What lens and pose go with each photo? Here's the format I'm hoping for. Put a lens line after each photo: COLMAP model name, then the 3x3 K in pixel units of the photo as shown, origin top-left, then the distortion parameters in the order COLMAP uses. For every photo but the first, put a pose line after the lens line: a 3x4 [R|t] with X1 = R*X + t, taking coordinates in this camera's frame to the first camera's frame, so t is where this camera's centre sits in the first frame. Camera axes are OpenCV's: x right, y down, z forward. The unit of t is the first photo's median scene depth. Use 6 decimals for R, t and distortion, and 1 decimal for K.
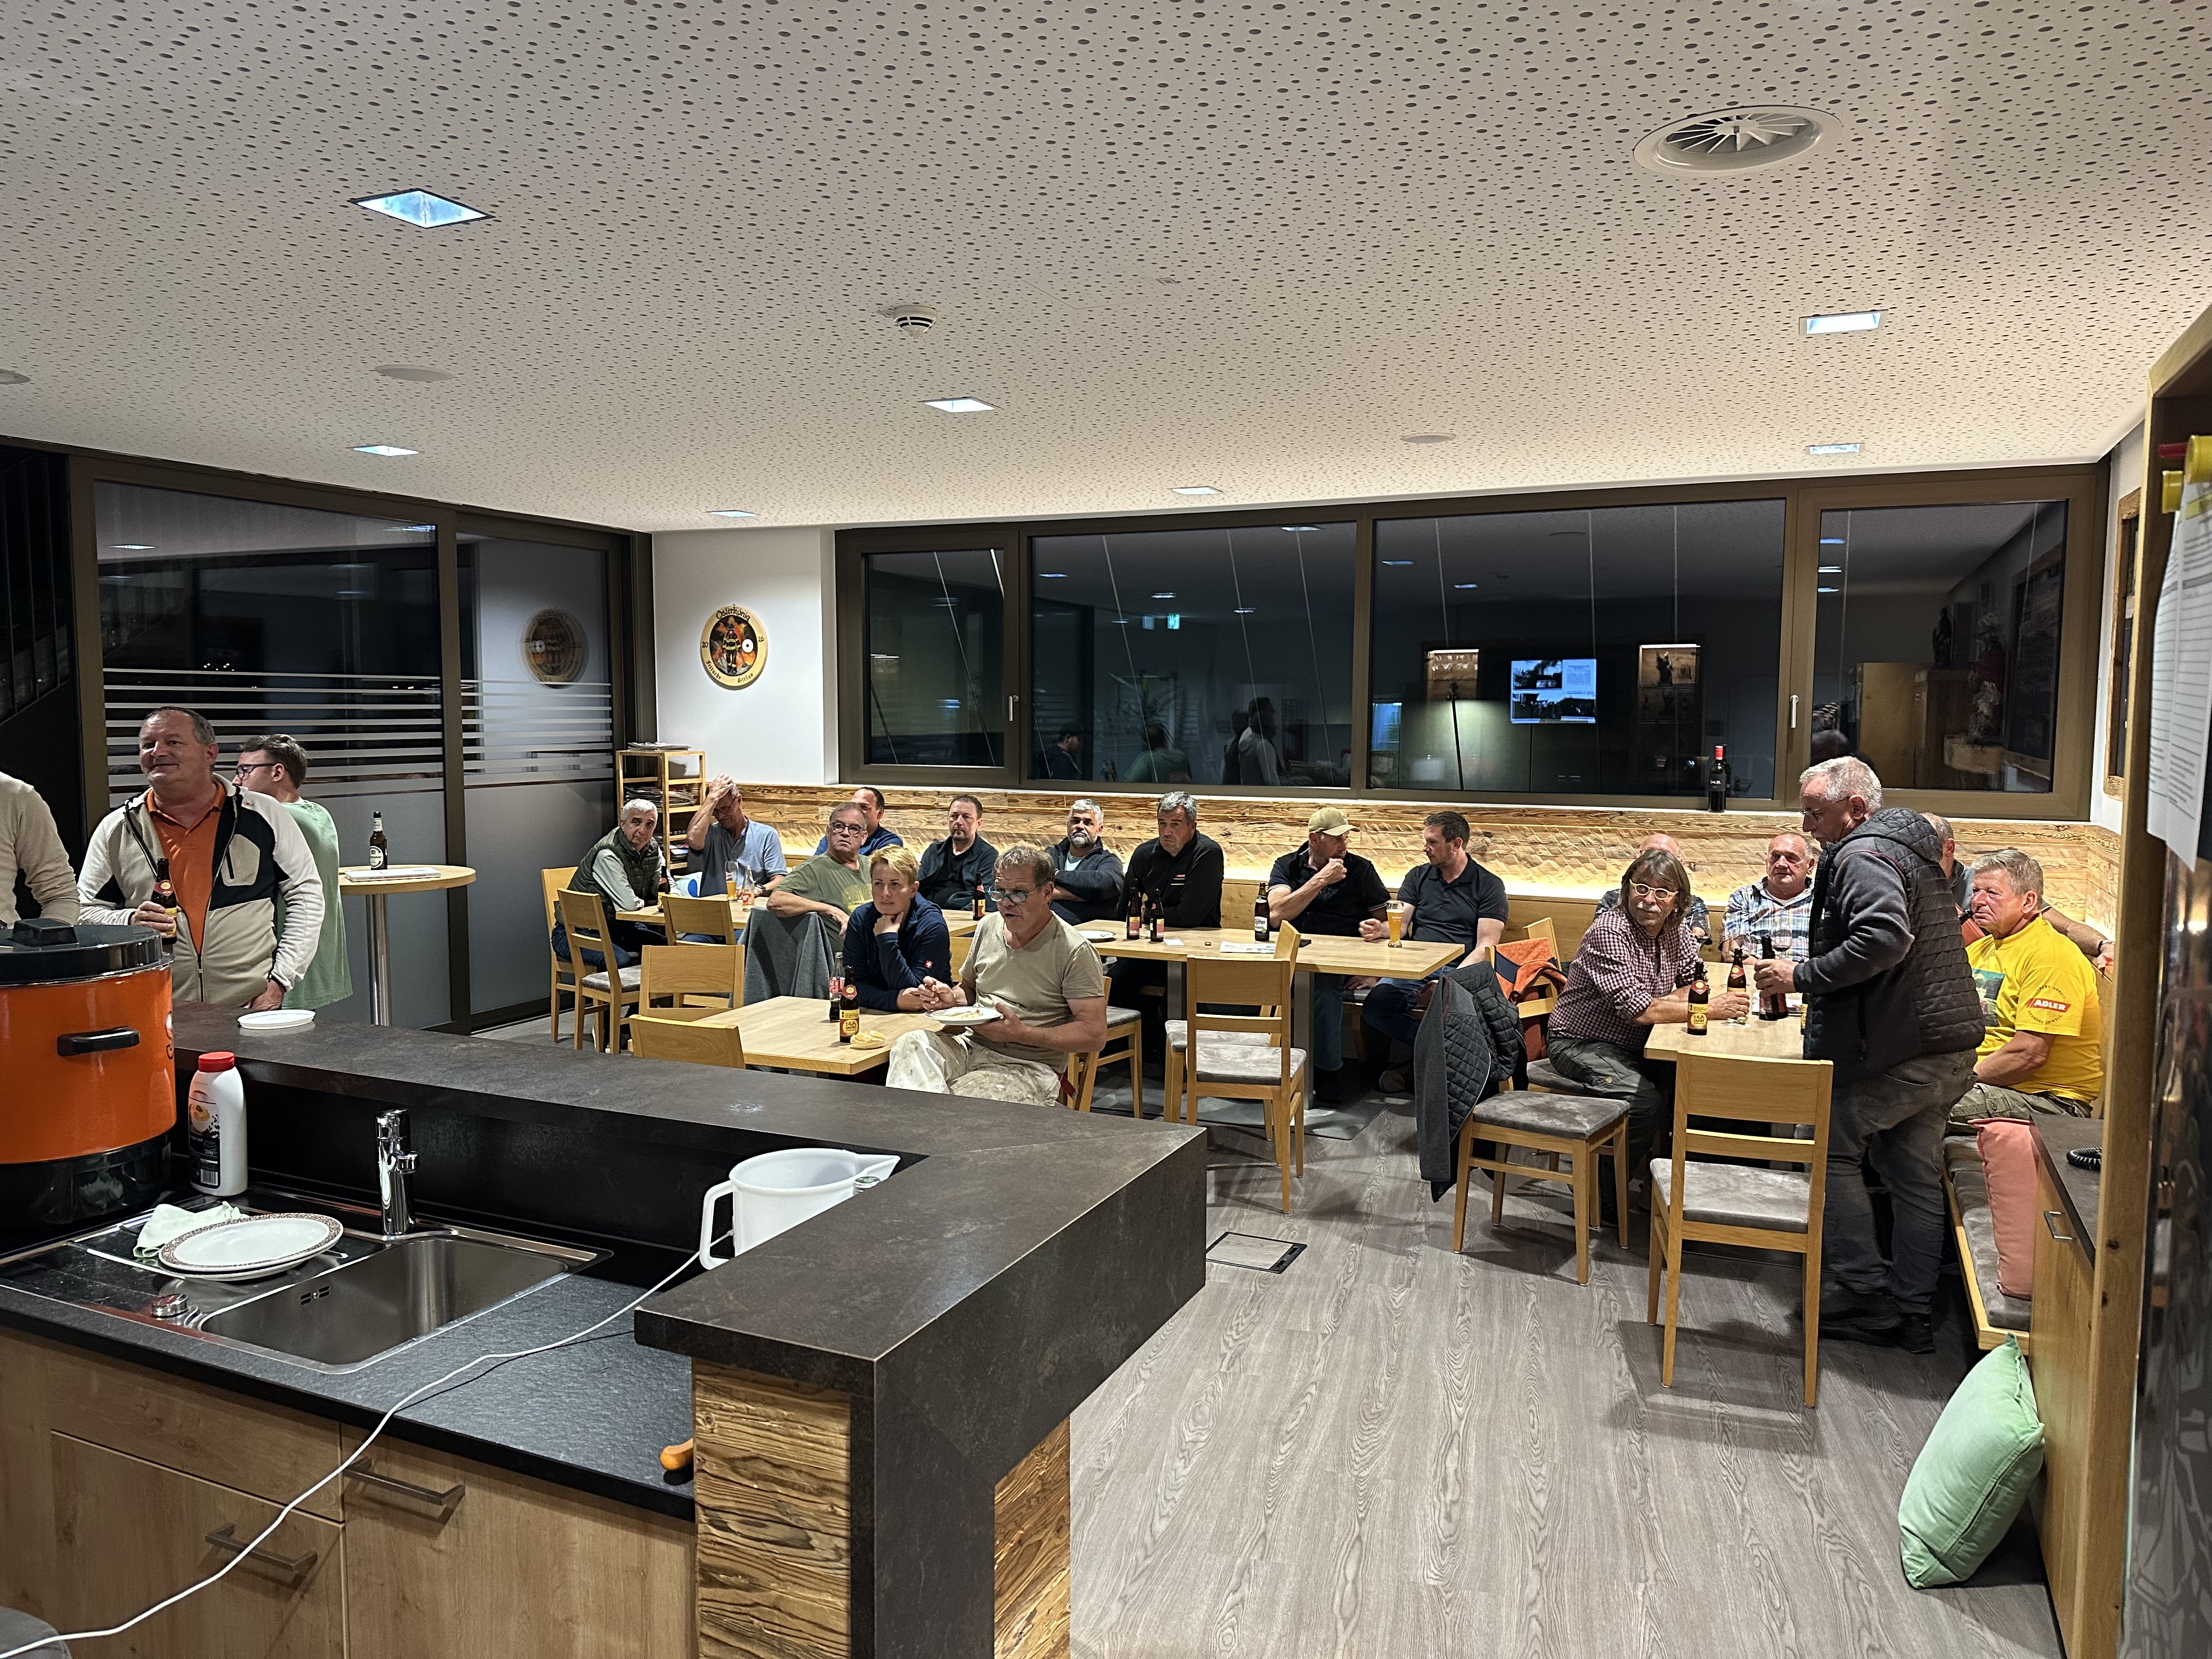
lens RADIAL K [[1518.4, 0, 1106.0], [0, 1518.4, 829.5], [0, 0, 1]] dist [0.060275, 0.000230]
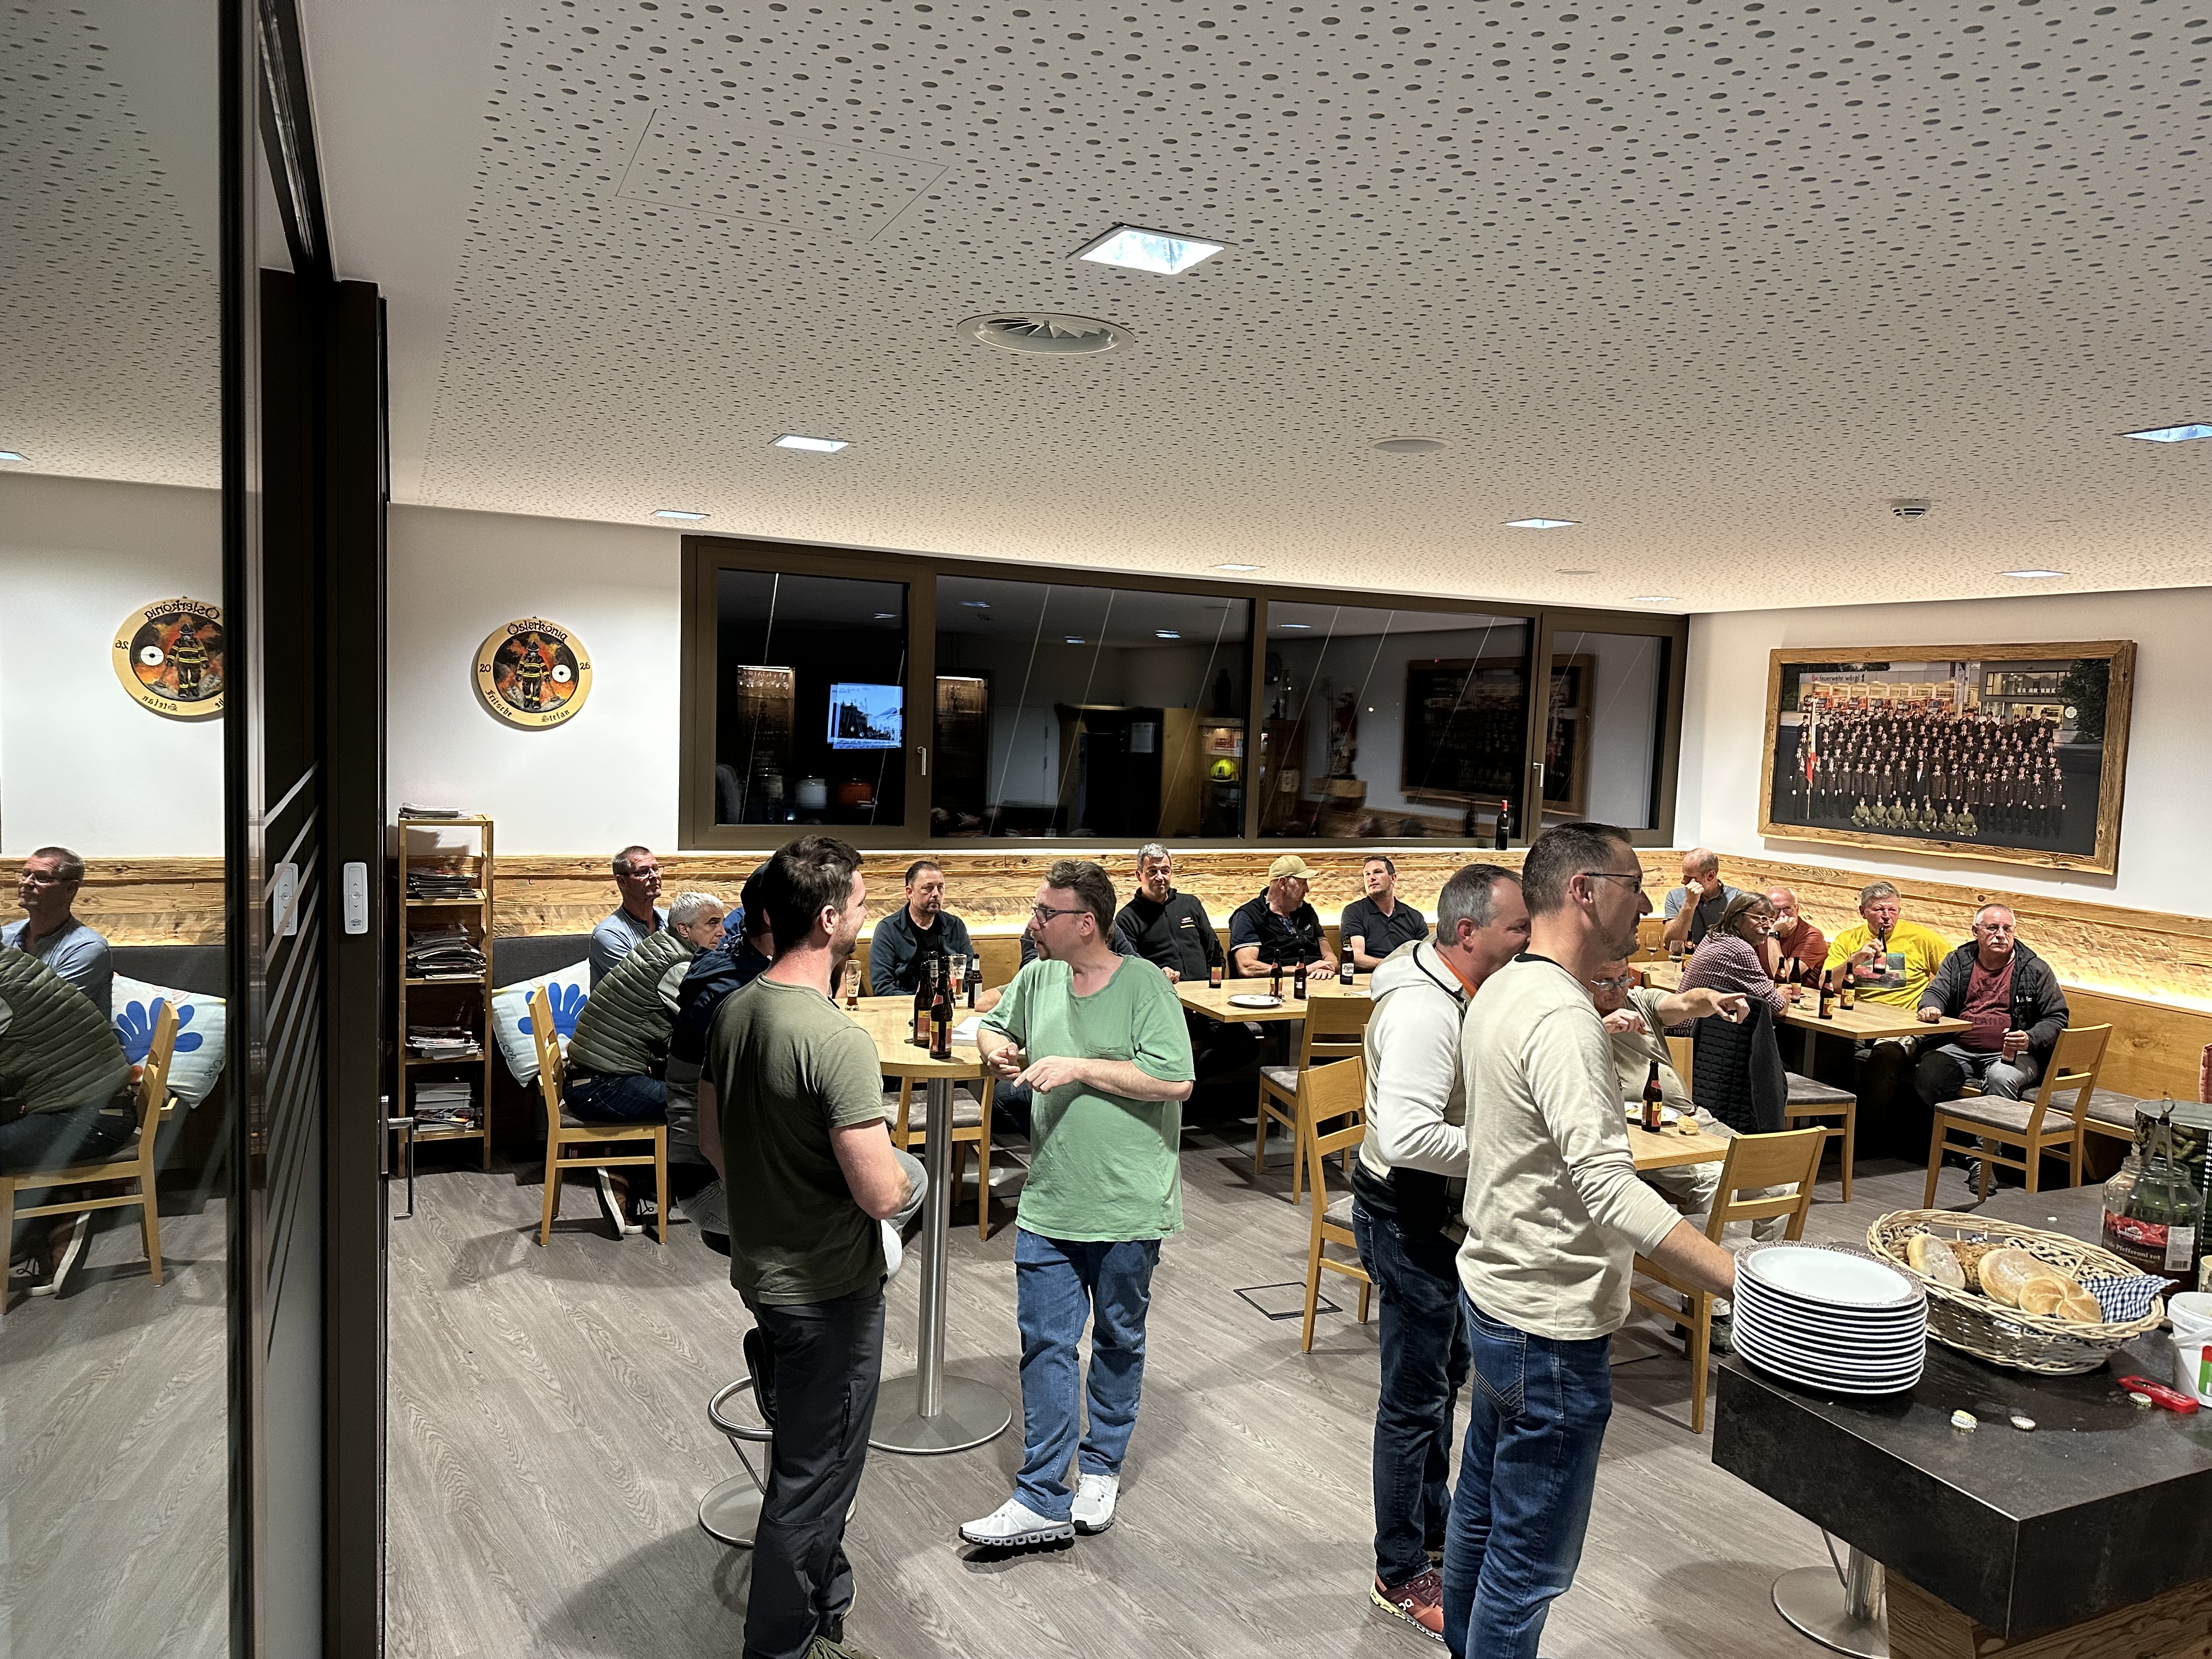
lens RADIAL K [[1564.2, 0, 1106.0], [0, 1564.2, 829.5], [0, 0, 1]] dist [-0.001034, -0.000315]
pose [[0.642102, -0.027475, 0.766126, -0.661056], [0.043705, 0.999044, -0.000802, -0.031917], [-0.765372, 0.033999, 0.642689, 0.307389]]
